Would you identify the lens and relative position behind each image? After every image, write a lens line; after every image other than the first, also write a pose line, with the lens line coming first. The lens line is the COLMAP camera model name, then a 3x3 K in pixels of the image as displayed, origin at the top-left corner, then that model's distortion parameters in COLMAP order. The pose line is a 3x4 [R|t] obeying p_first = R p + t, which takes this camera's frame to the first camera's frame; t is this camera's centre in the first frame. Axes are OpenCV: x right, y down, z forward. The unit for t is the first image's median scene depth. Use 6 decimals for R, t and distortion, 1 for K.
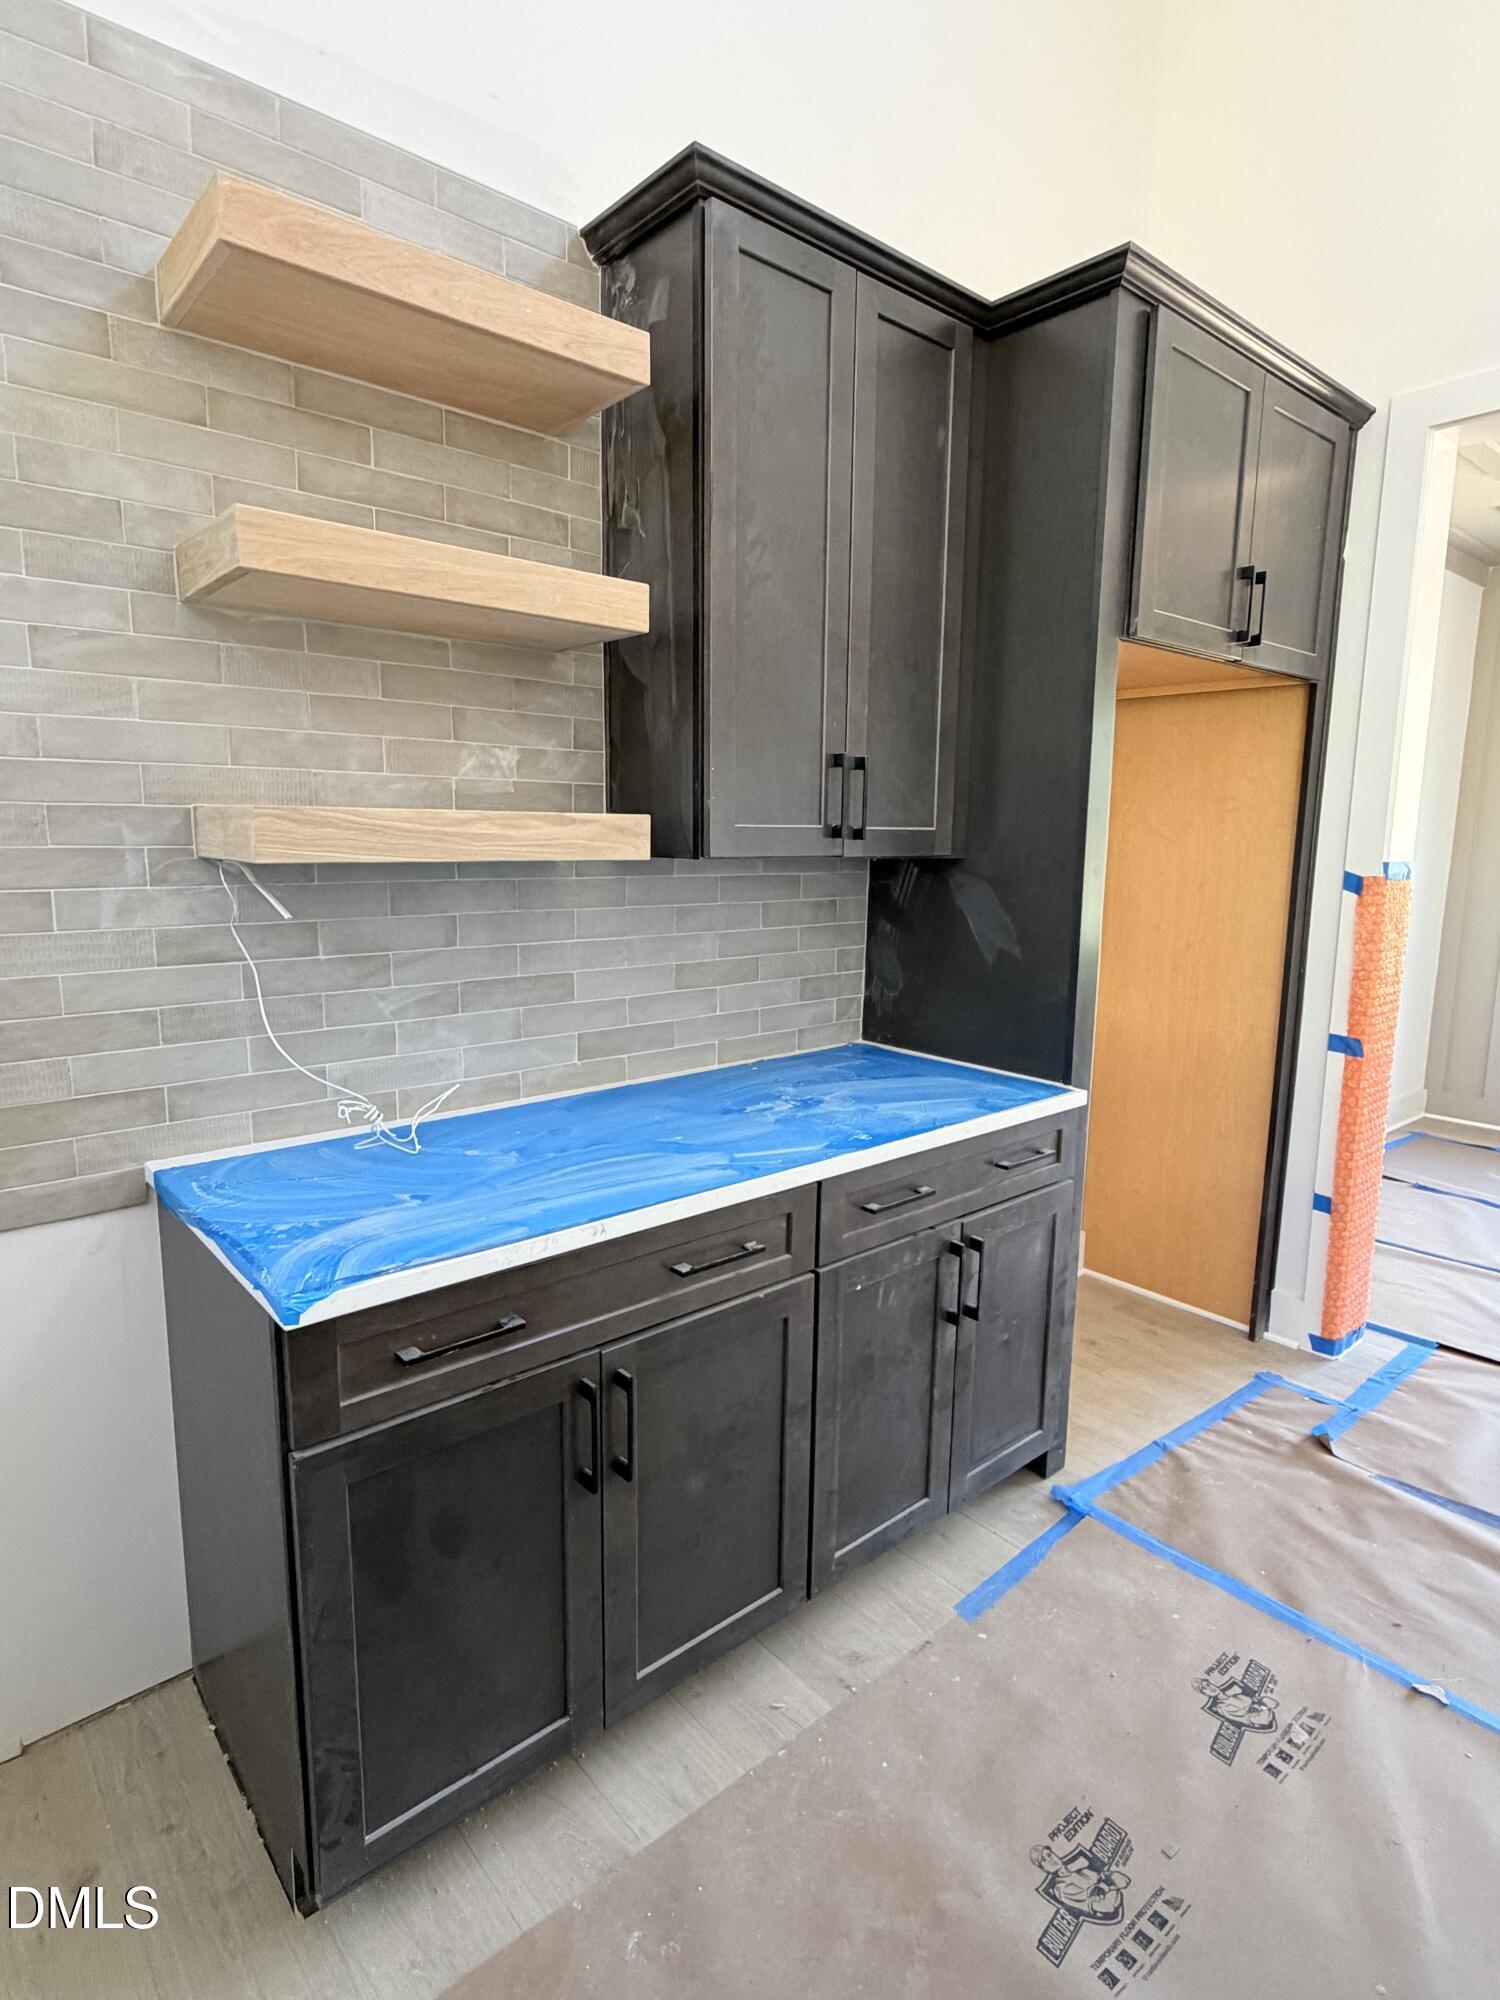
lens RADIAL K [[1061.5, 0, 746.1], [0, 1061.5, 998.8], [0, 0, 1]] dist [-0.002457, 0.000888]
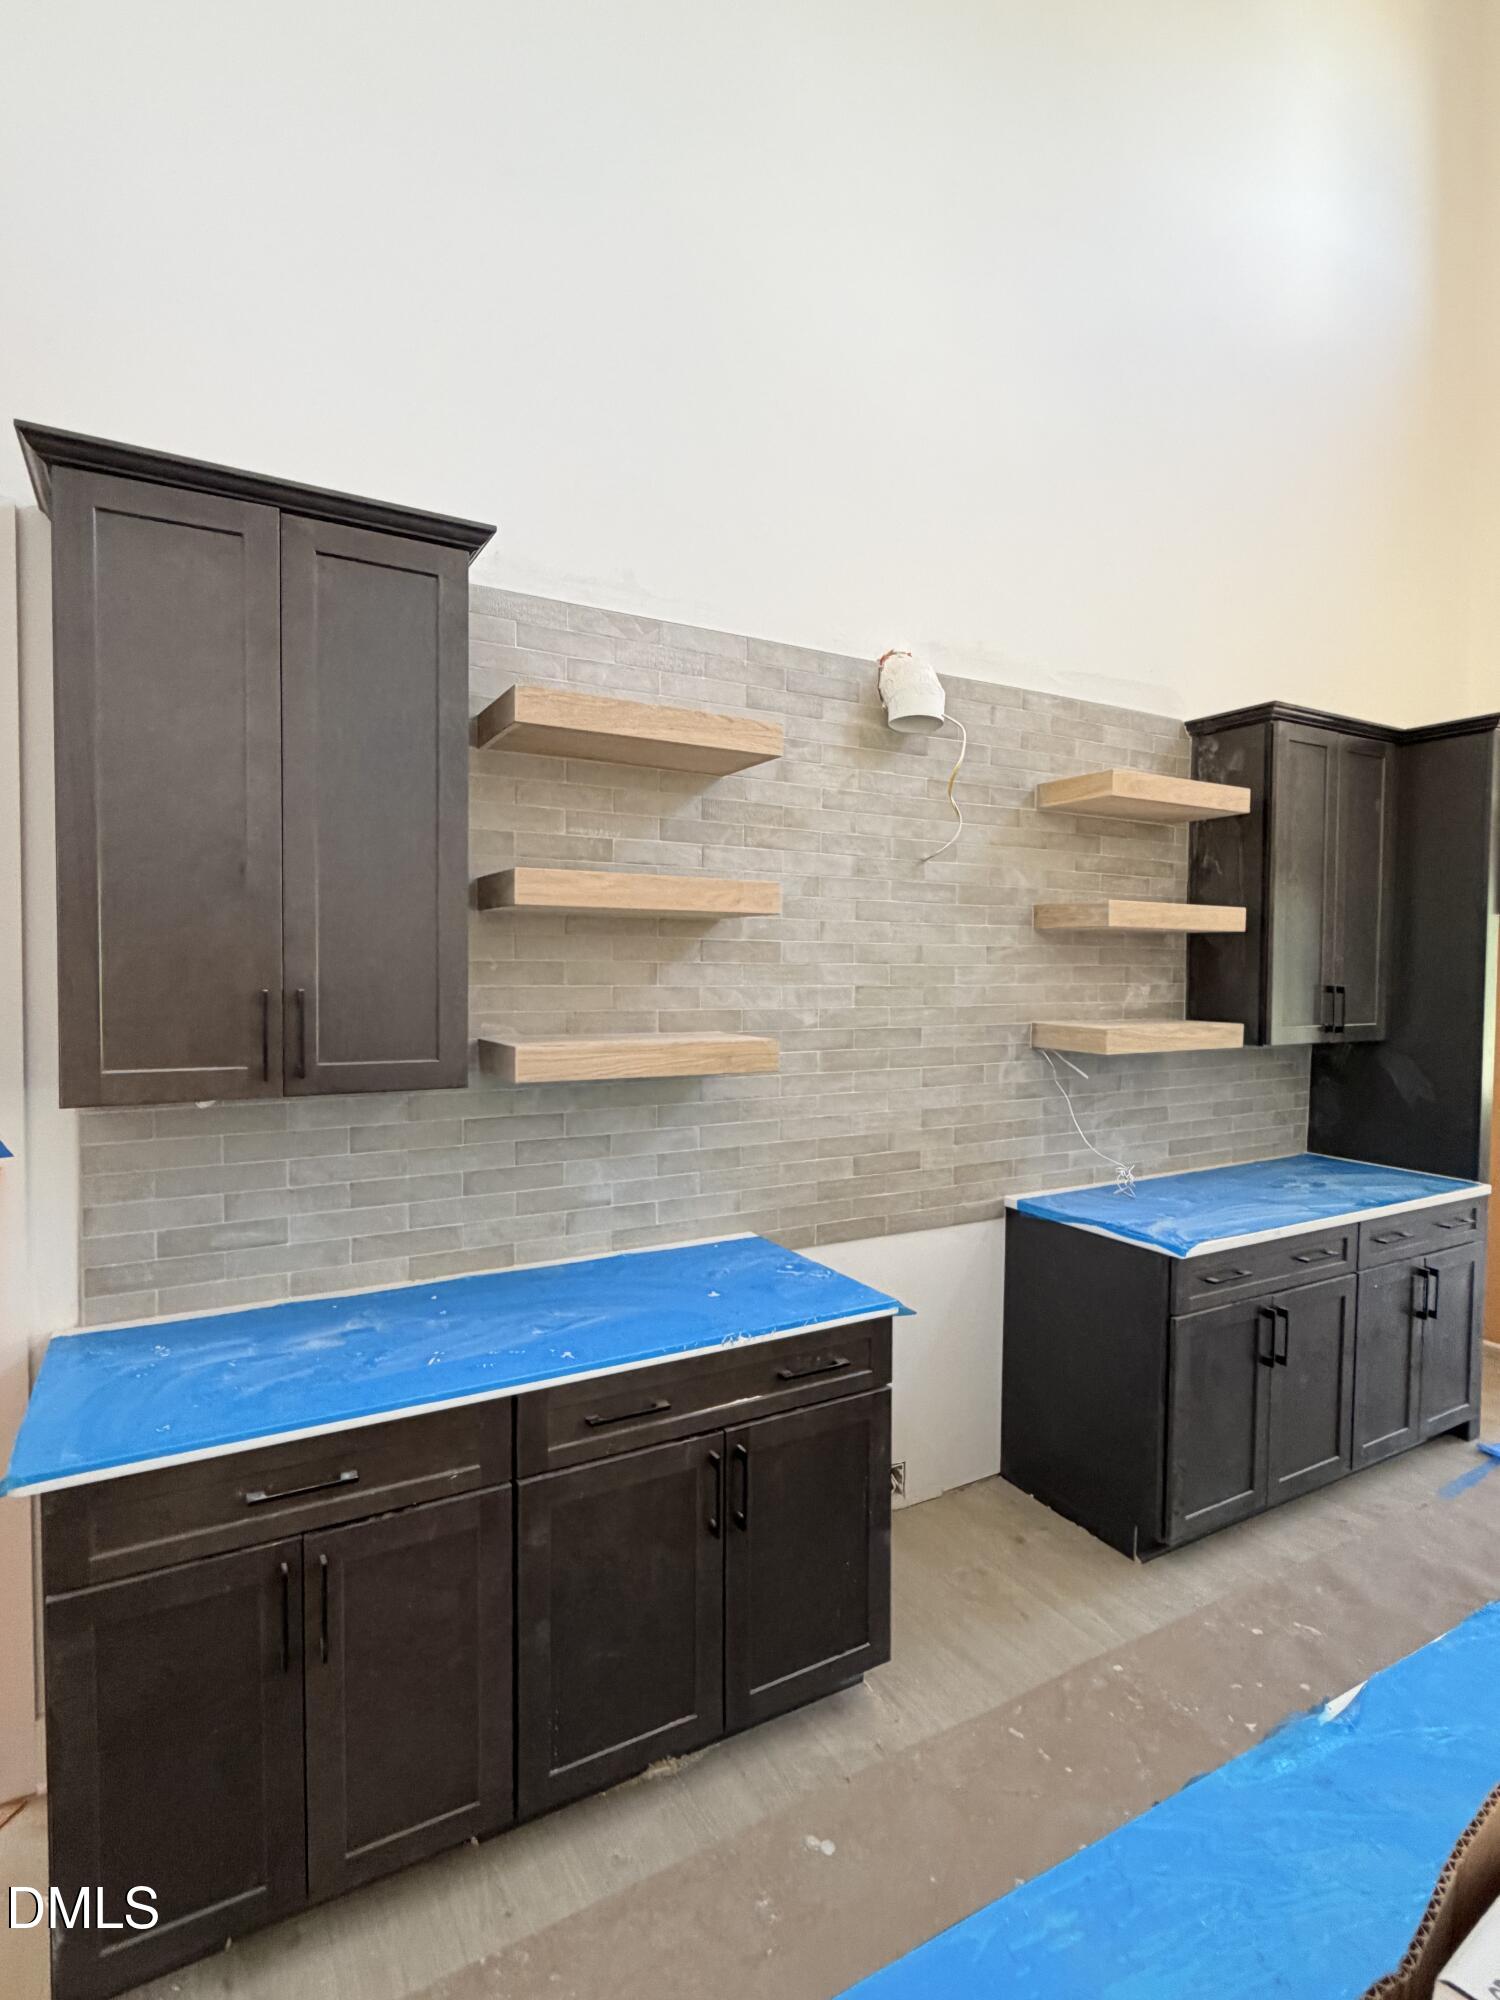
lens RADIAL K [[1004.8, 0, 754.4], [0, 1004.8, 1002.1], [0, 0, 1]] dist [0.004441, 0.000829]
pose [[0.982850, 0.001668, -0.184397, -0.587540], [-0.024077, 0.992560, -0.119353, 0.022337], [0.182826, 0.121746, 0.975578, -0.874578]]
